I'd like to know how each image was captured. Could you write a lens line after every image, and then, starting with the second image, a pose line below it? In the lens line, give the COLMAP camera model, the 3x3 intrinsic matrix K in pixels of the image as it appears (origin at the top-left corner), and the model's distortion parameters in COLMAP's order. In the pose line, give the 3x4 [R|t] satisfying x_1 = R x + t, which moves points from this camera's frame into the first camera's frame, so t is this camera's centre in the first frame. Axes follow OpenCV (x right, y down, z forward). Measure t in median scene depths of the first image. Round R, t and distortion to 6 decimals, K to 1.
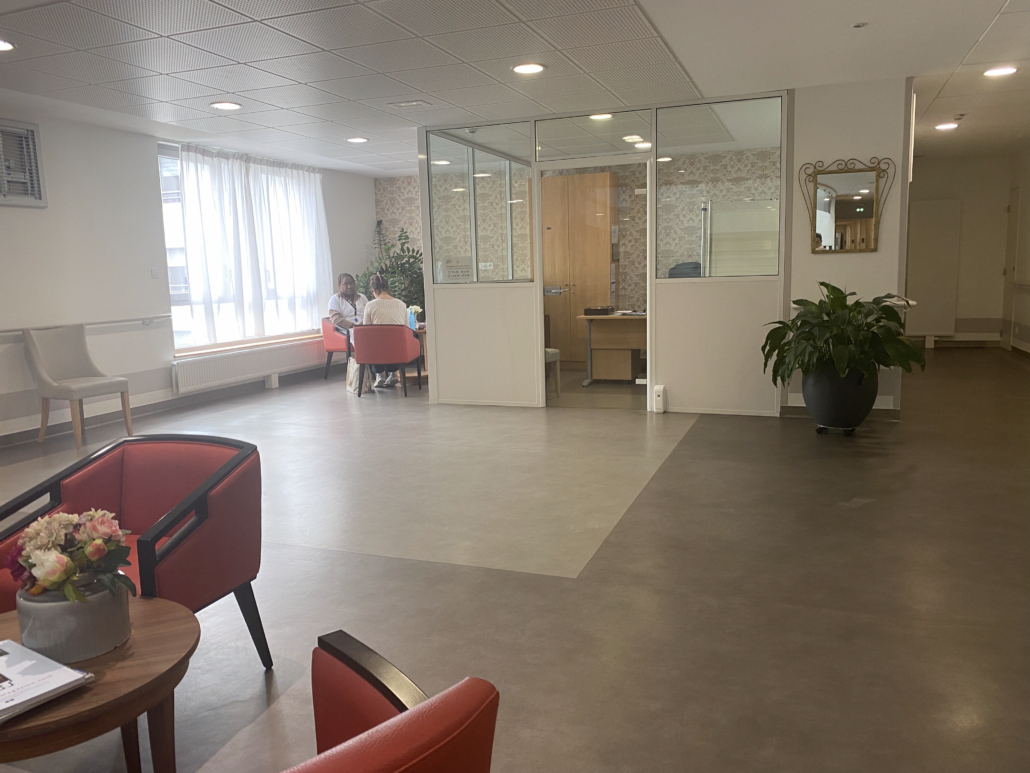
lens RADIAL K [[767.2, 0, 515.3], [0, 767.2, 369.0], [0, 0, 1]] dist [0.076475, -0.002980]
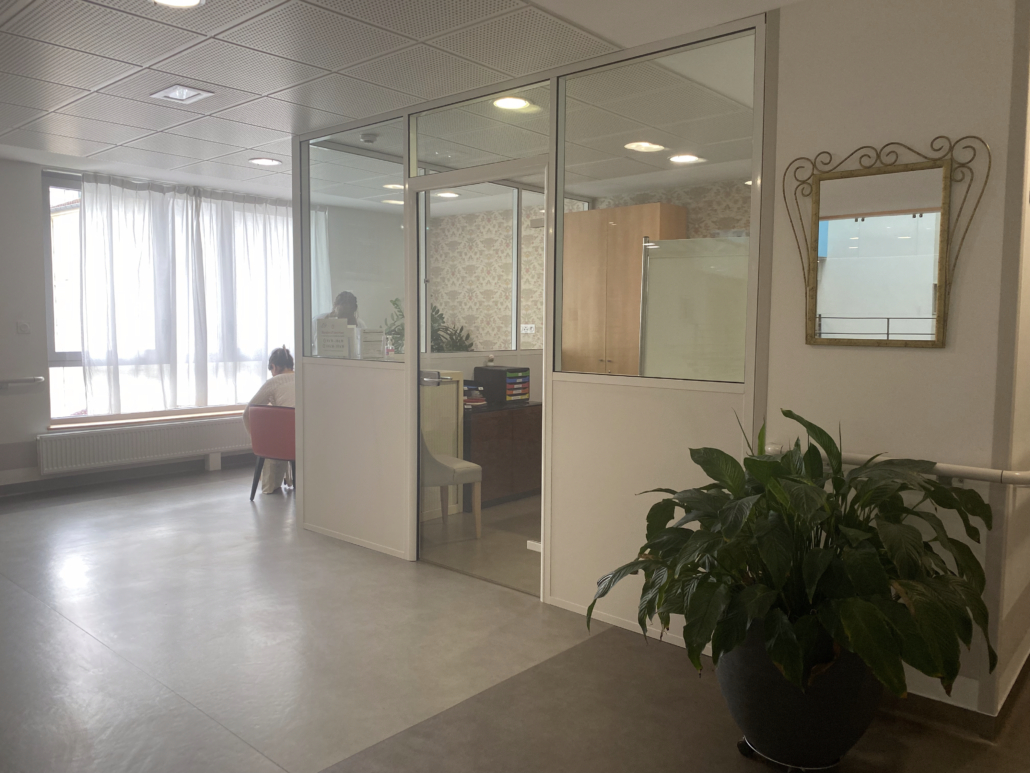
lens RADIAL K [[767.2, 0, 515.3], [0, 767.2, 369.0], [0, 0, 1]] dist [0.076475, -0.002980]
pose [[0.935641, 0.057121, -0.348299, 0.307059], [-0.079615, 0.995541, -0.050601, -0.076316], [0.343855, 0.075074, 0.936017, 0.397104]]
